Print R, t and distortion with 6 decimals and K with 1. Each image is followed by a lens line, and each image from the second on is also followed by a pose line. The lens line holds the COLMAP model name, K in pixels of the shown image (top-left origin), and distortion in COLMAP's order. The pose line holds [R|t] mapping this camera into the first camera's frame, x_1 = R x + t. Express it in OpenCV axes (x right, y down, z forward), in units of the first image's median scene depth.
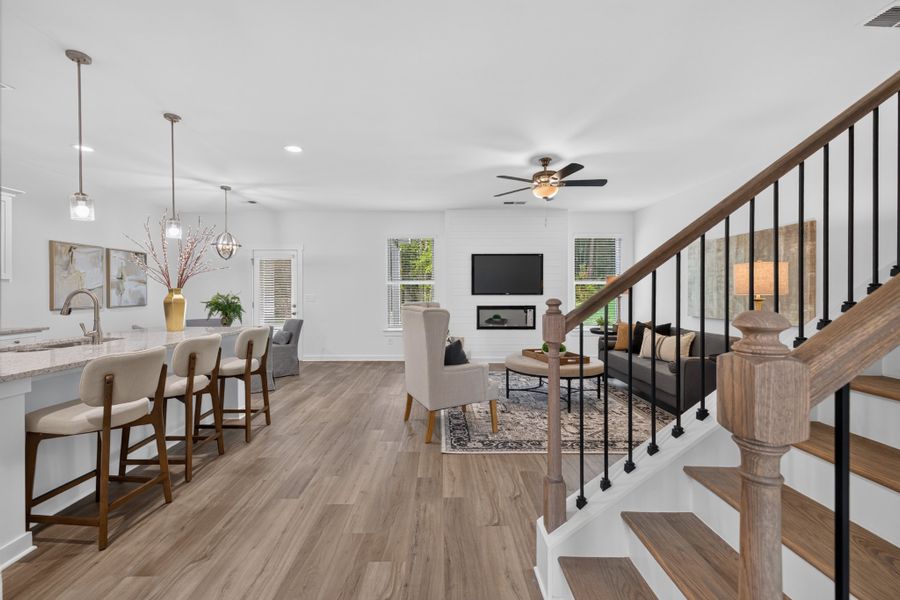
lens RADIAL K [[384.7, 0, 439.3], [0, 384.7, 296.1], [0, 0, 1]] dist [0.003893, 0.000562]
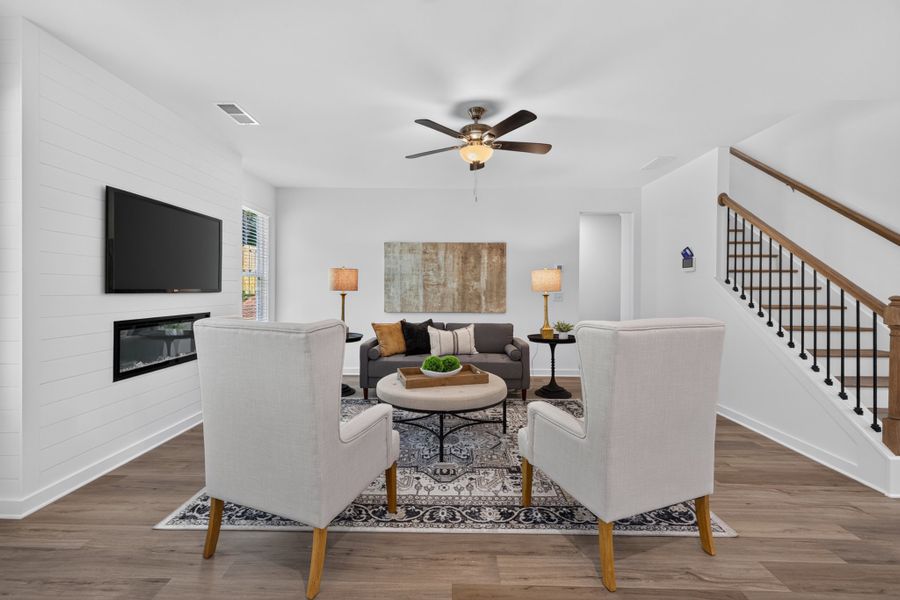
lens RADIAL K [[375.9, 0, 445.3], [0, 375.9, 296.7], [0, 0, 1]] dist [0.002178, -0.000090]
pose [[0.016815, -0.020353, 0.999651, -0.322253], [0.001760, 0.999792, 0.020326, -0.008401], [-0.999857, 0.001418, 0.016848, 0.750336]]
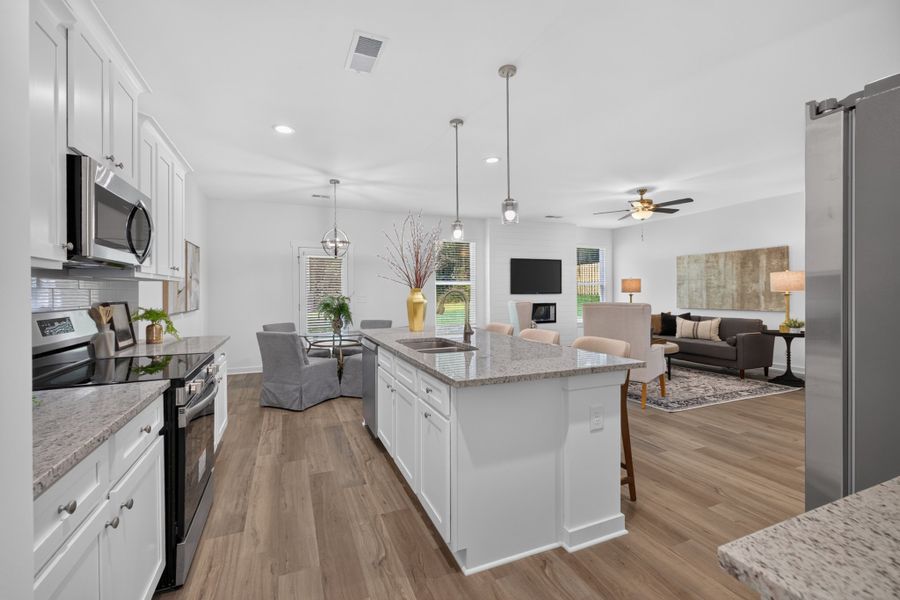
lens RADIAL K [[384.7, 0, 439.3], [0, 384.7, 296.1], [0, 0, 1]] dist [0.003893, 0.000562]
pose [[0.923393, -0.009410, 0.383740, -0.622672], [0.009896, 0.999951, 0.000708, -0.000468], [-0.383728, 0.003144, 0.923441, 0.040152]]
